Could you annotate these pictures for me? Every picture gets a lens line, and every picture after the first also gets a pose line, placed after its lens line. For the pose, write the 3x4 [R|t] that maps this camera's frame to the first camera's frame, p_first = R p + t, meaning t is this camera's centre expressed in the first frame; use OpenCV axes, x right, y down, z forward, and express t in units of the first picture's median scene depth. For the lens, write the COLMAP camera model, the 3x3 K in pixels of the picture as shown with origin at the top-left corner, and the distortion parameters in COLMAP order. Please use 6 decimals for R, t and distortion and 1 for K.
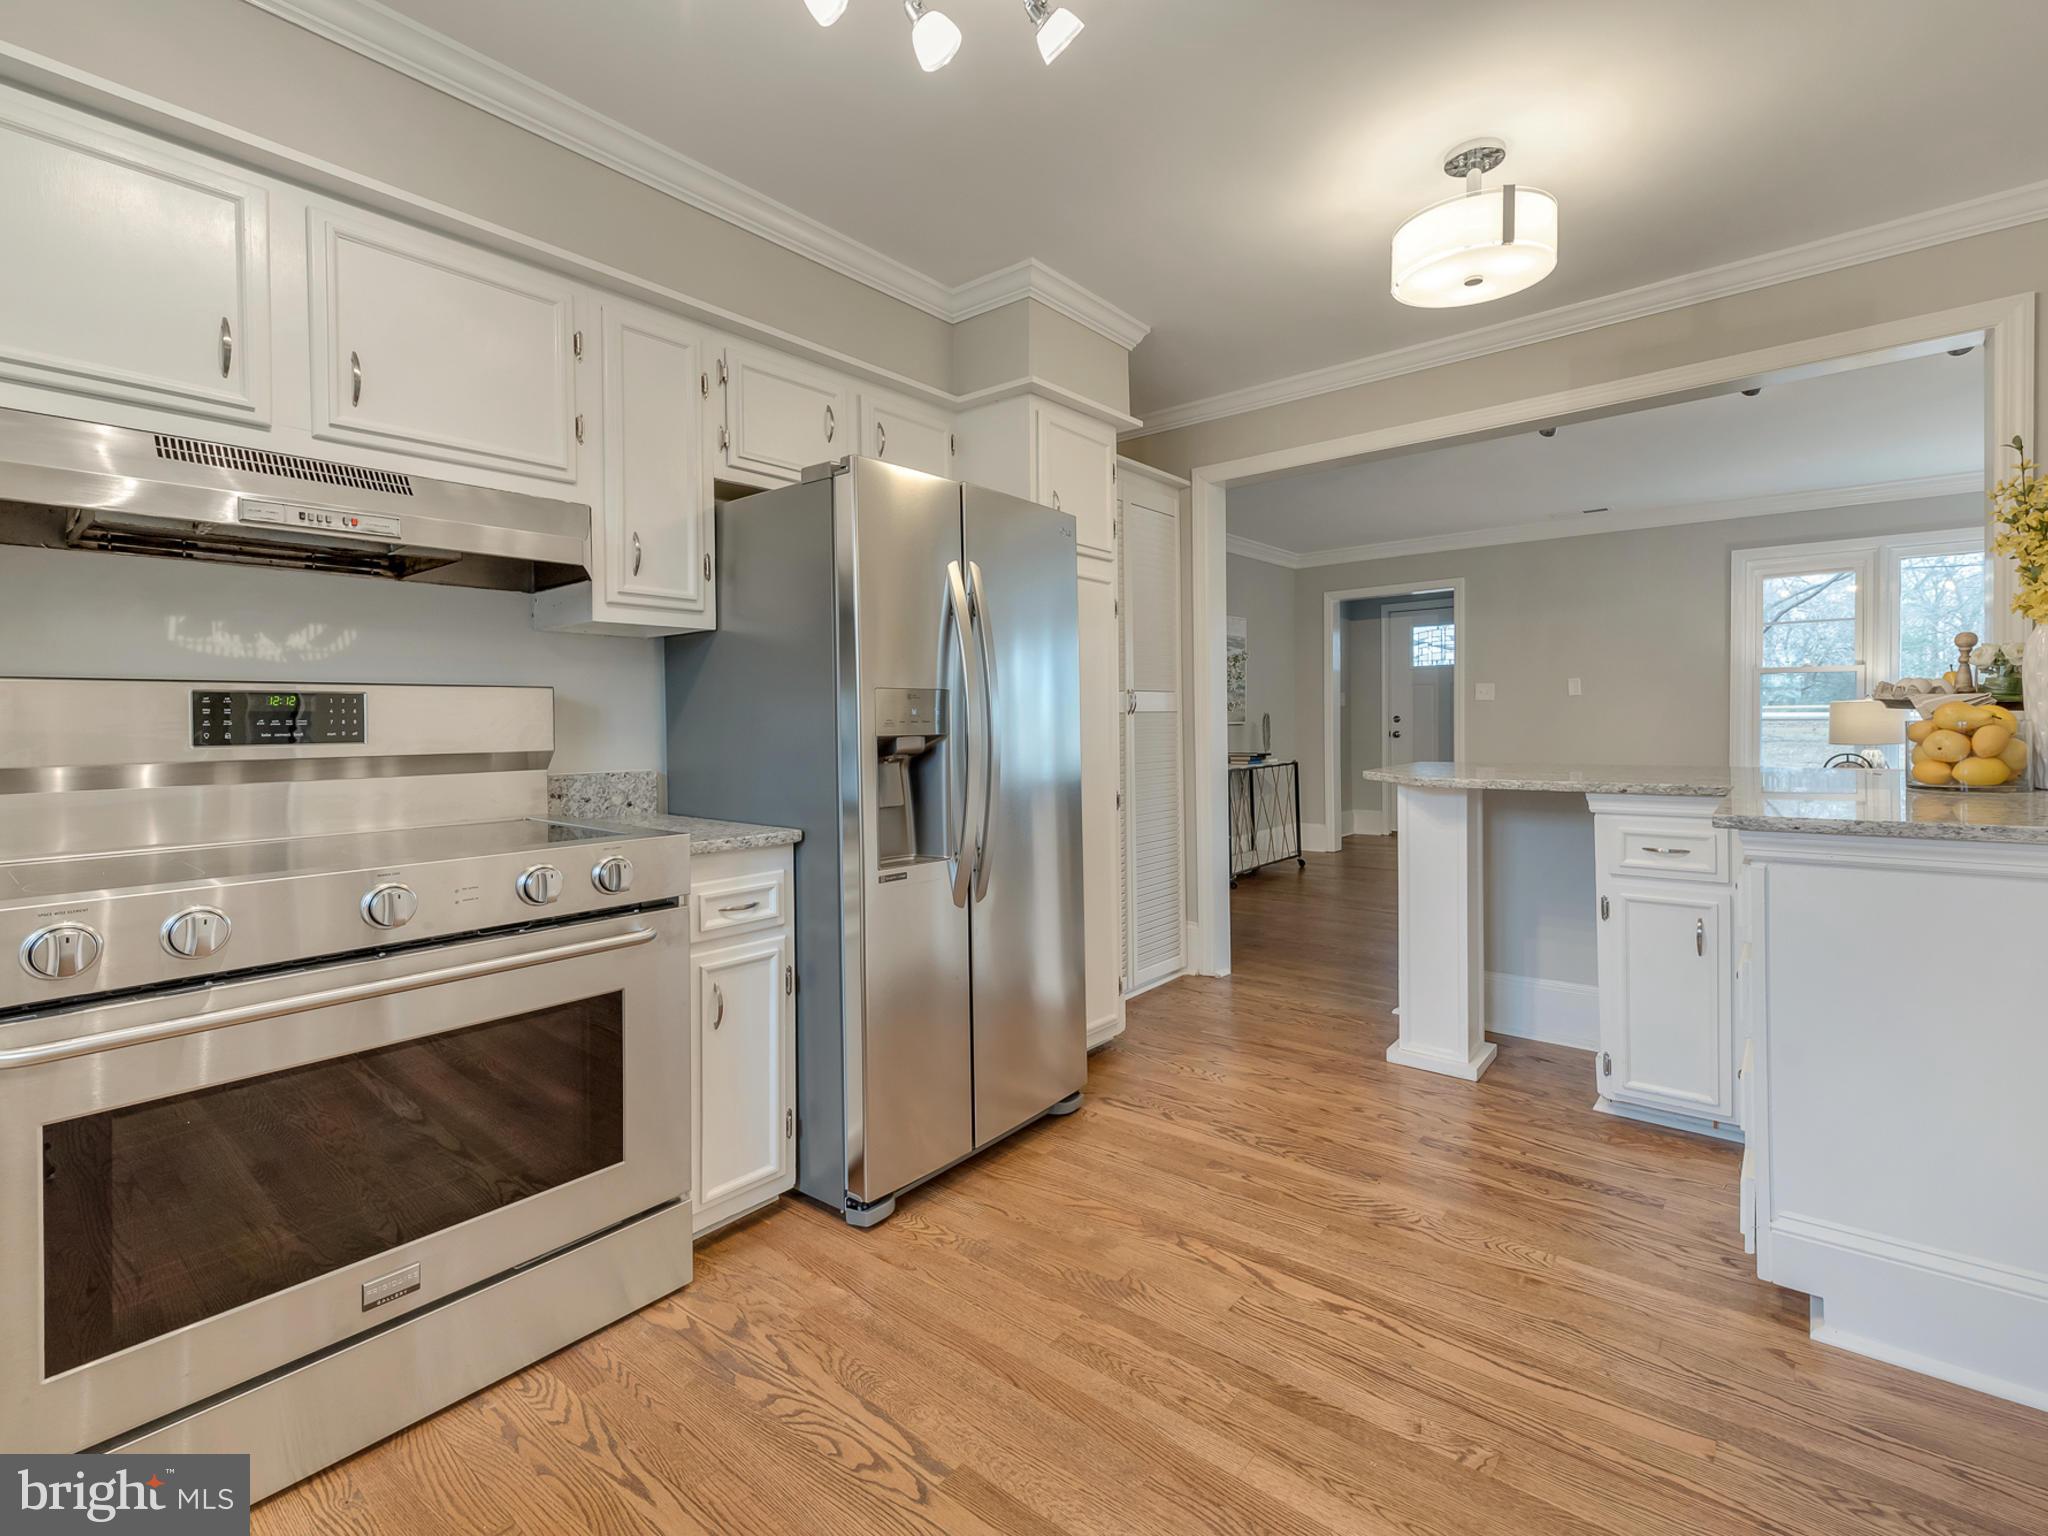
lens RADIAL K [[941.3, 0, 1053.9], [0, 941.3, 726.4], [0, 0, 1]] dist [0.004334, -0.000004]
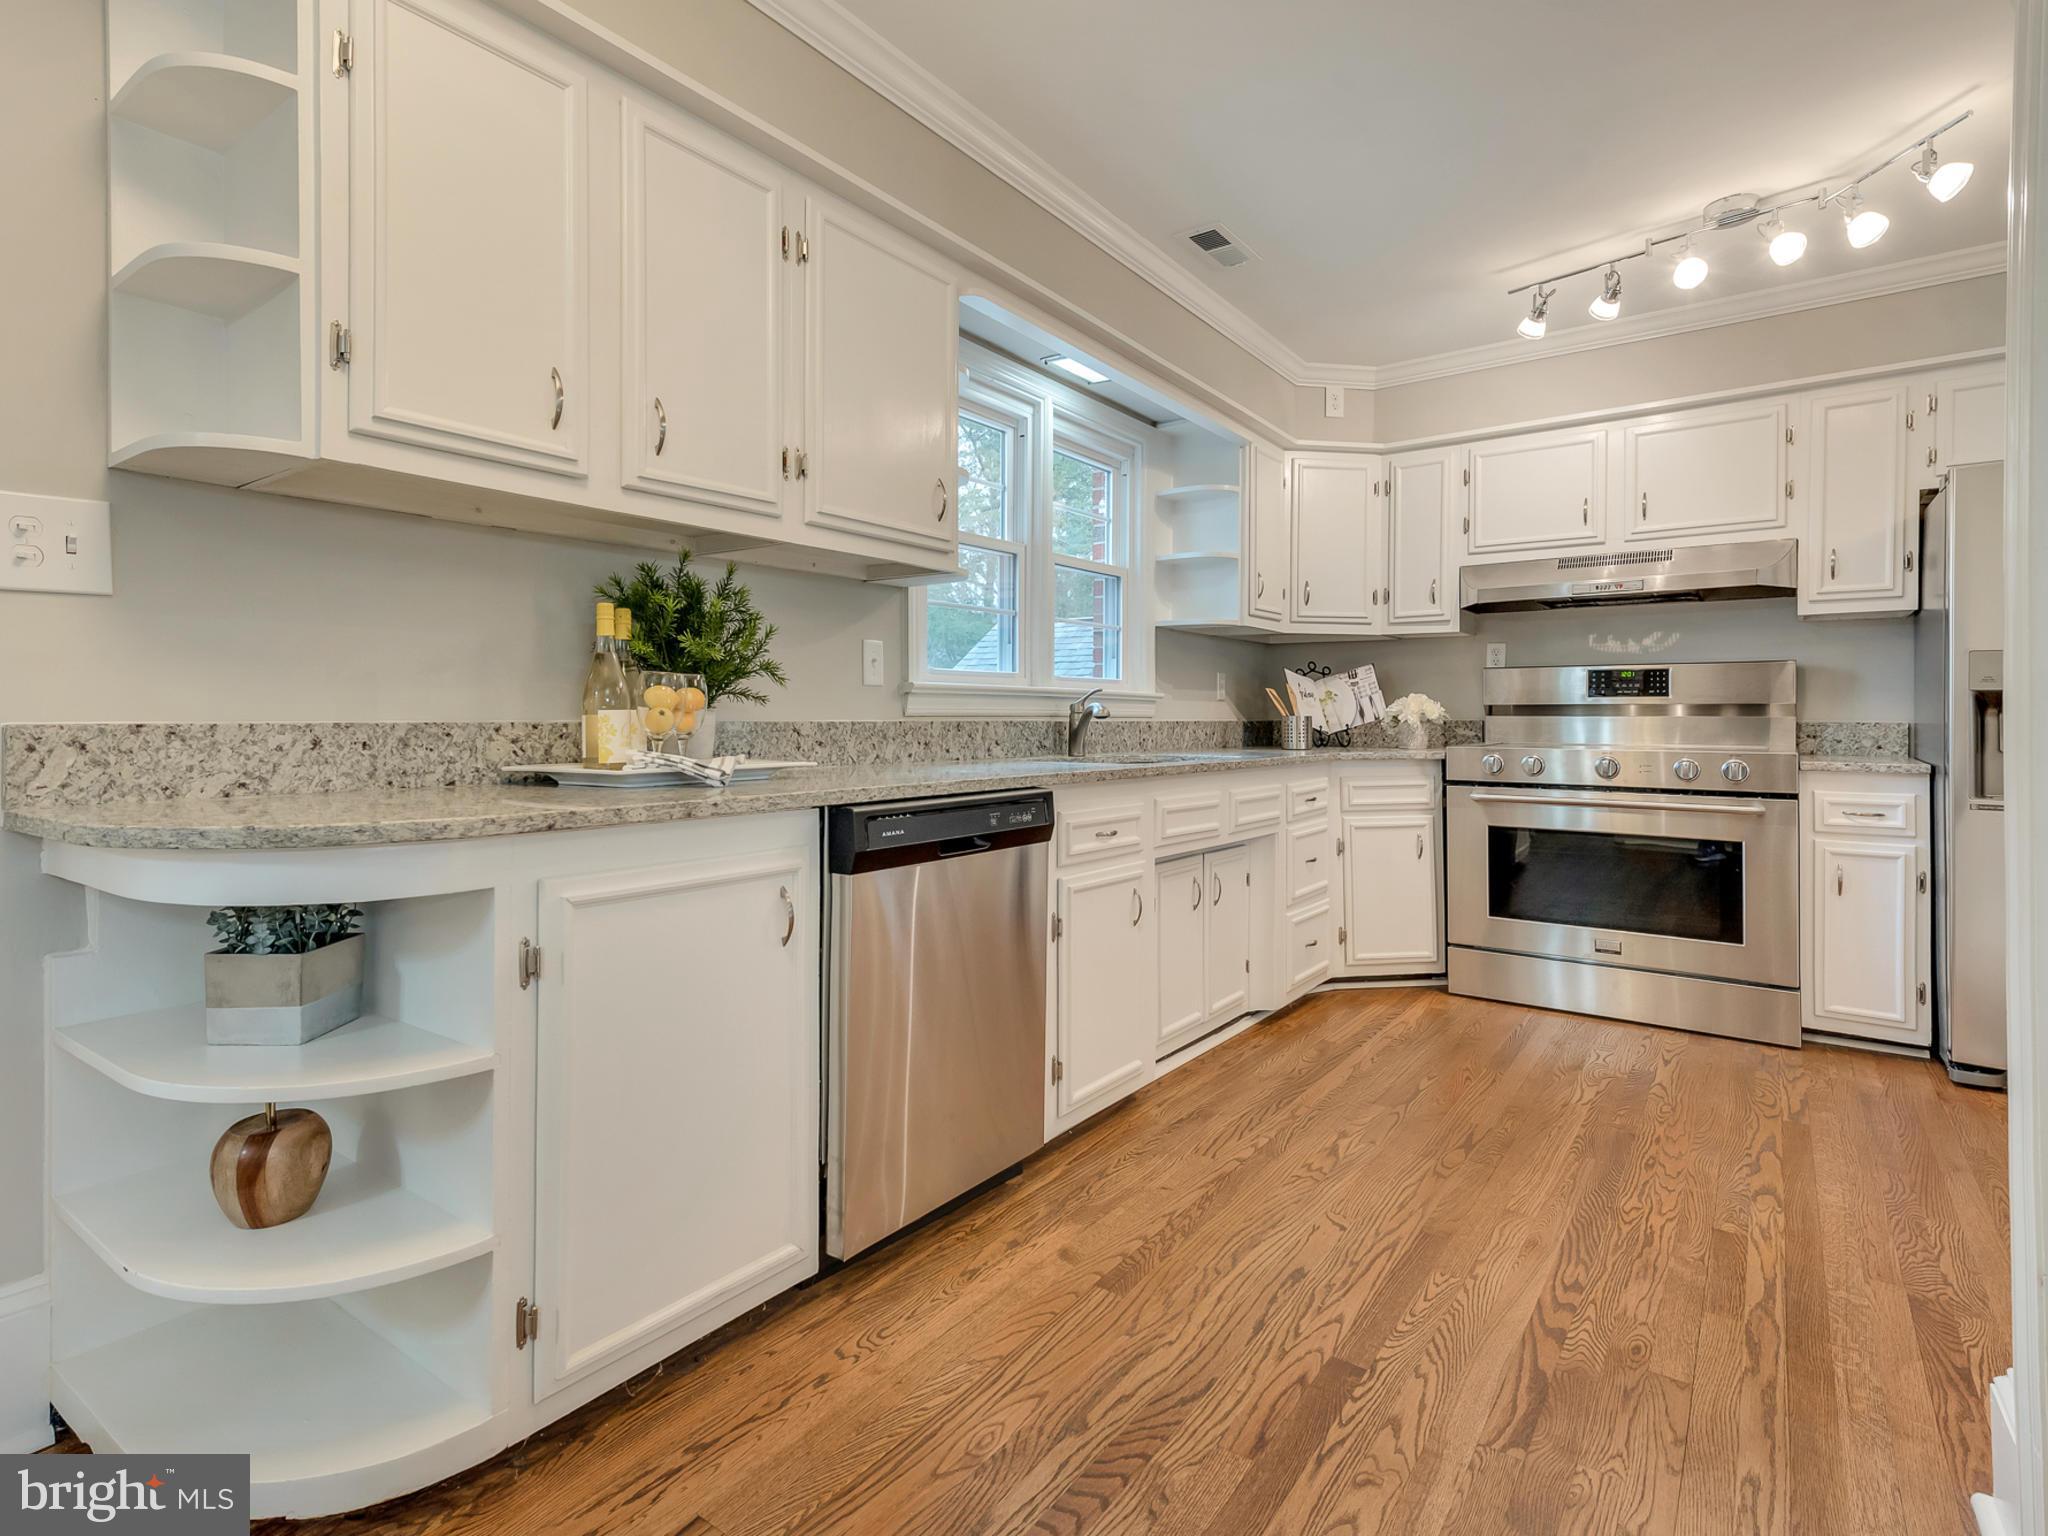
lens RADIAL K [[1063.2, 0, 1028.5], [0, 1063.2, 709.1], [0, 0, 1]] dist [0.021545, -0.001246]
pose [[0.059718, 0.007081, -0.998190, 1.143073], [-0.011177, 0.999917, 0.006425, 0.039128], [0.998153, 0.010774, 0.059792, -0.318126]]
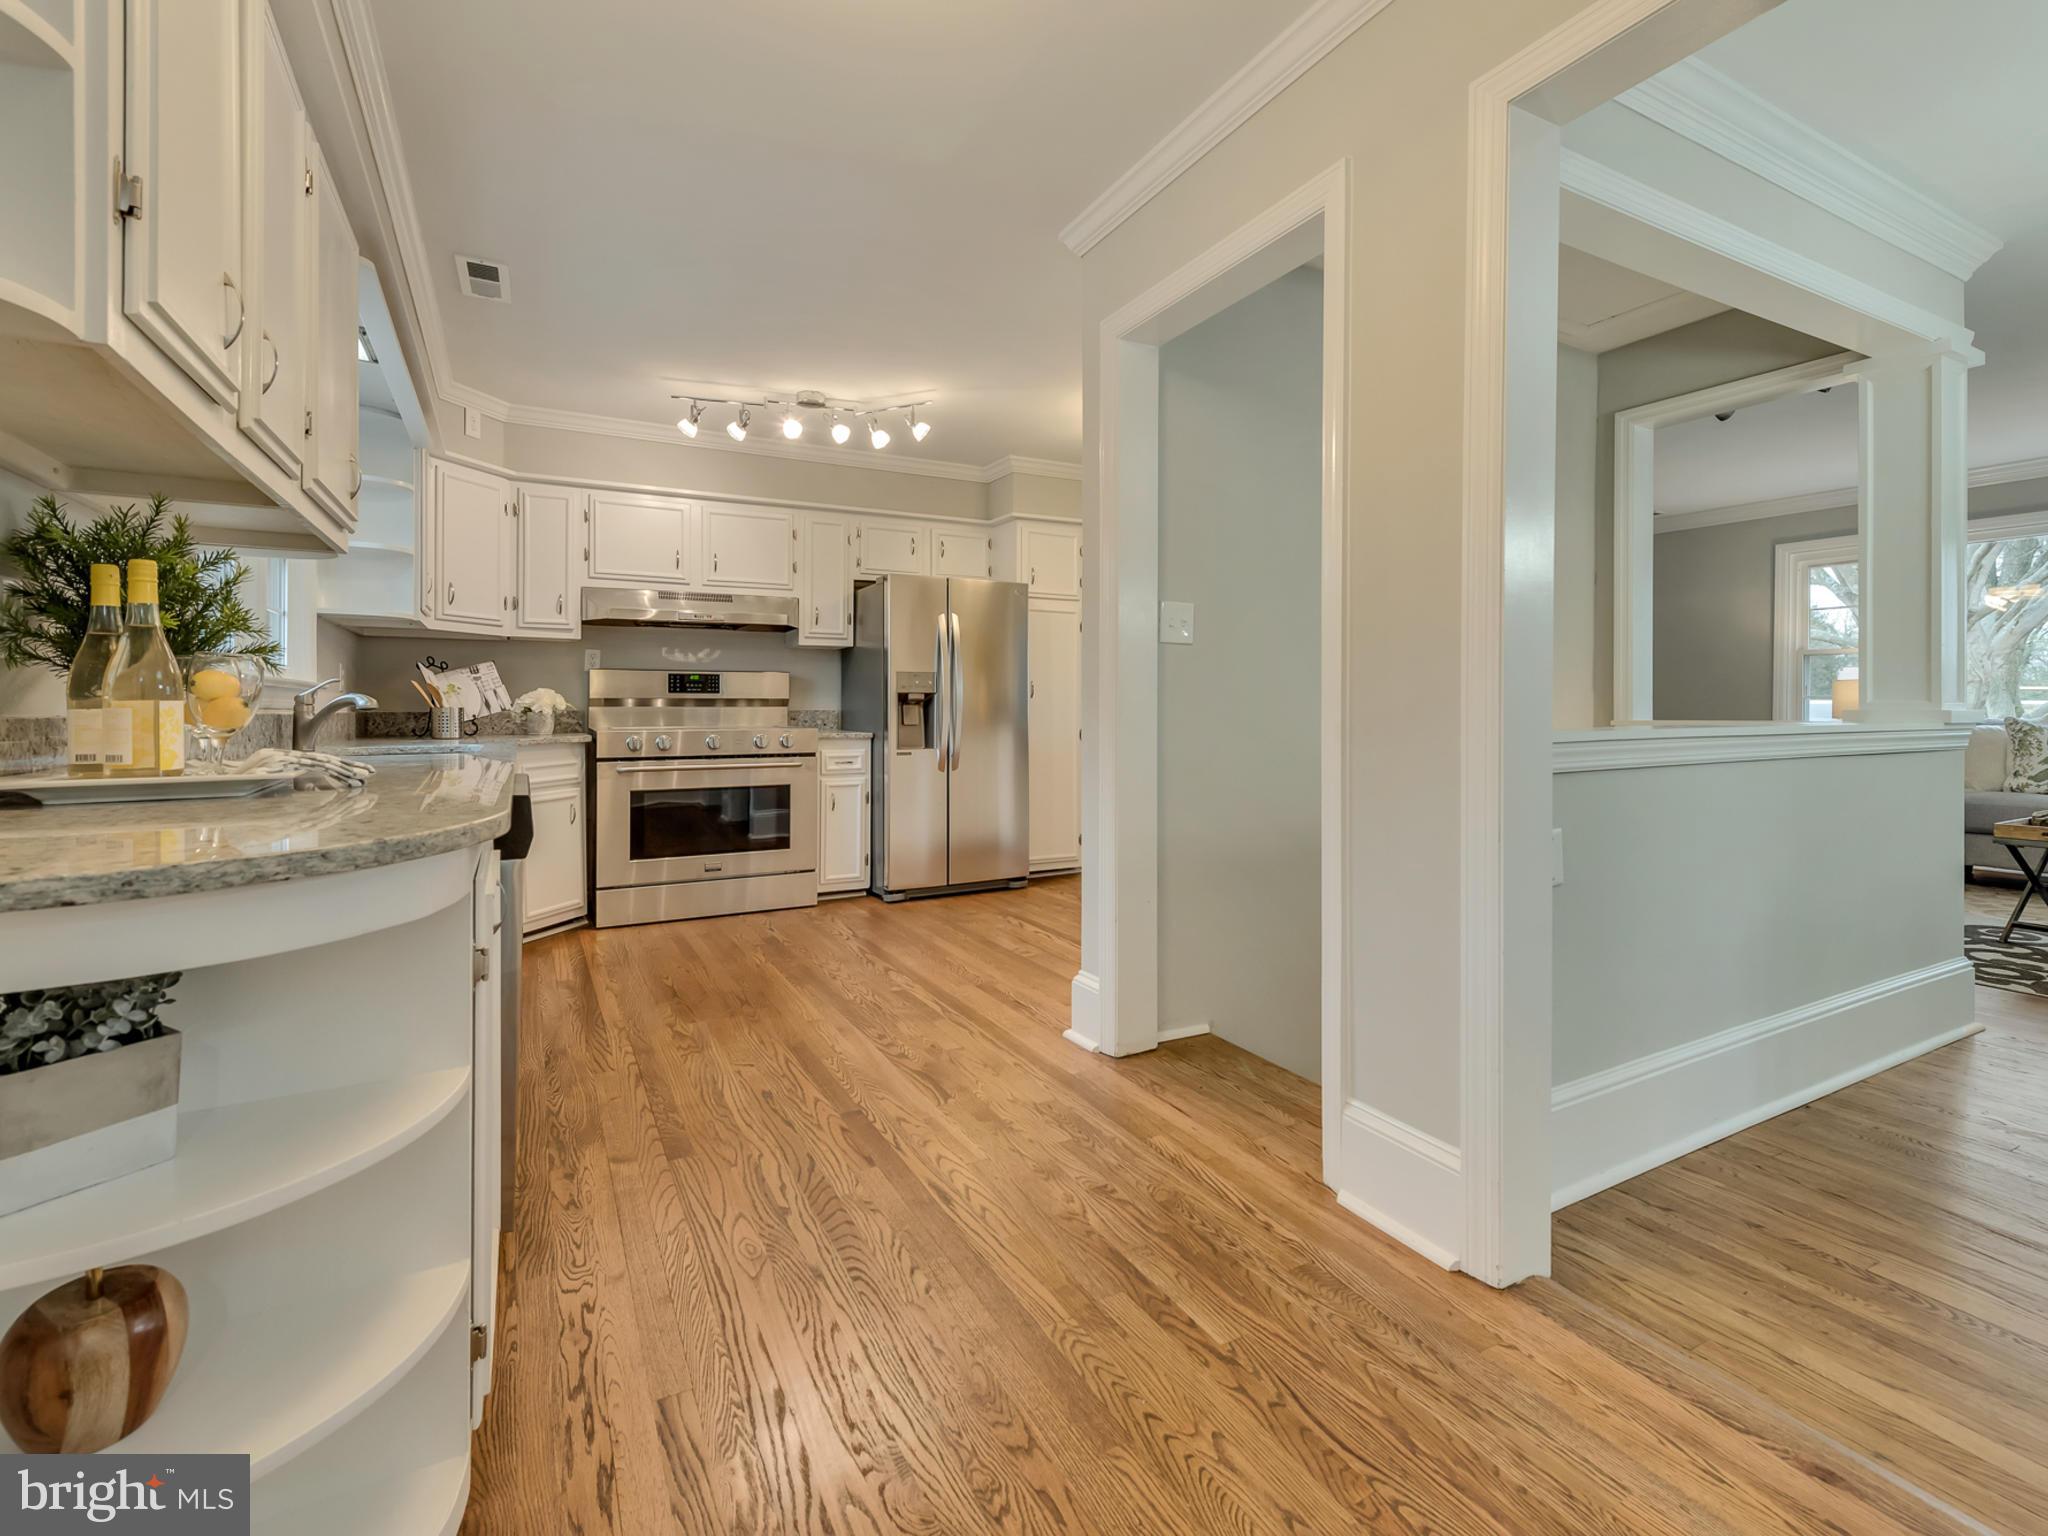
lens RADIAL K [[913.0, 0, 1031.3], [0, 913.0, 691.1], [0, 0, 1]] dist [0.031785, -0.000165]
pose [[0.924643, 0.004682, -0.380806, 0.976484], [-0.013372, 0.999707, -0.020179, 0.047988], [0.380600, 0.023750, 0.924435, -0.966055]]
